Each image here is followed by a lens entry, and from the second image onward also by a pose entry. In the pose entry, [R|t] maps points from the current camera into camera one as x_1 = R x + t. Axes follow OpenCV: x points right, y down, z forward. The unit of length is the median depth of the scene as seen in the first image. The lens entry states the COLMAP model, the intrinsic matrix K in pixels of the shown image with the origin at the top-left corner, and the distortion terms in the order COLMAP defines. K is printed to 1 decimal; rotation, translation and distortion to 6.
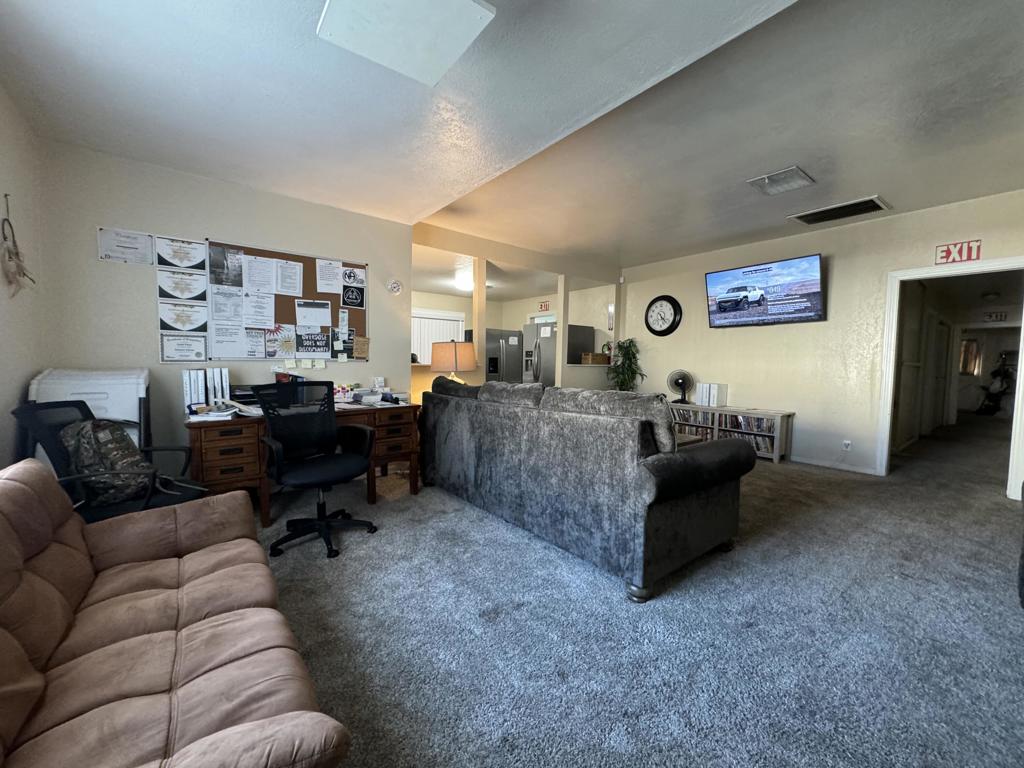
lens RADIAL K [[409.5, 0, 509.8], [0, 409.5, 383.1], [0, 0, 1]] dist [-0.001895, 0.000821]
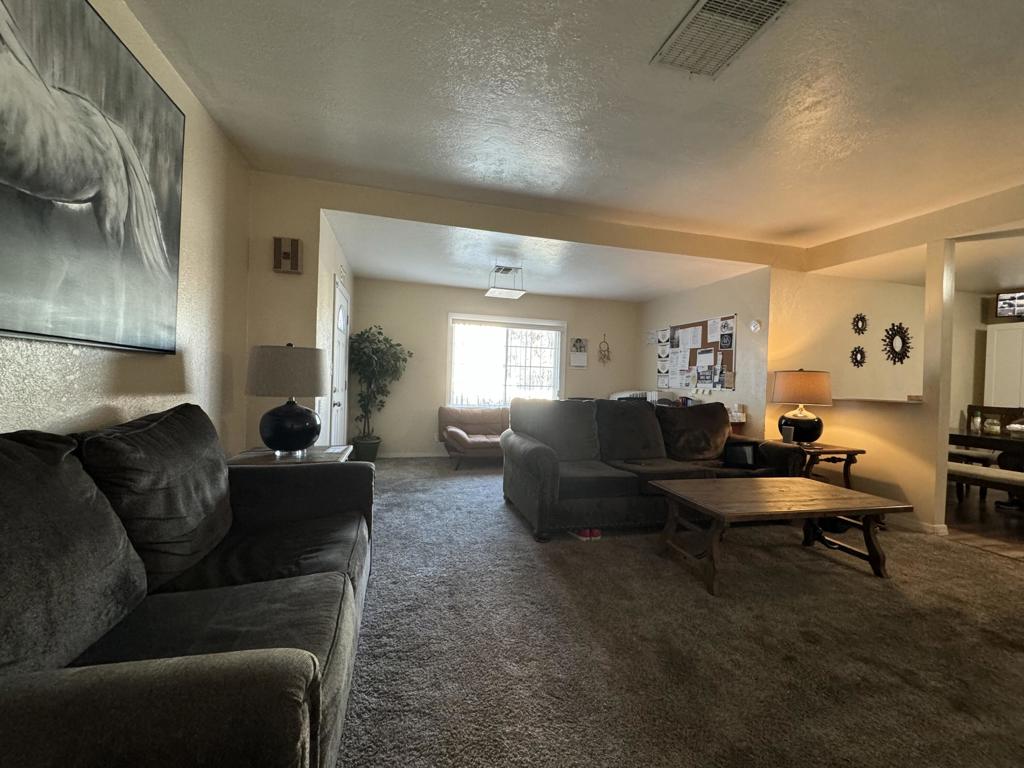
lens RADIAL K [[409.5, 0, 509.3], [0, 409.5, 384.3], [0, 0, 1]] dist [-0.001895, 0.000821]
pose [[-0.407284, -0.016411, -0.913154, 1.120045], [-0.087648, 0.995926, 0.021194, -0.040489], [0.909086, 0.088668, -0.407063, 0.926400]]
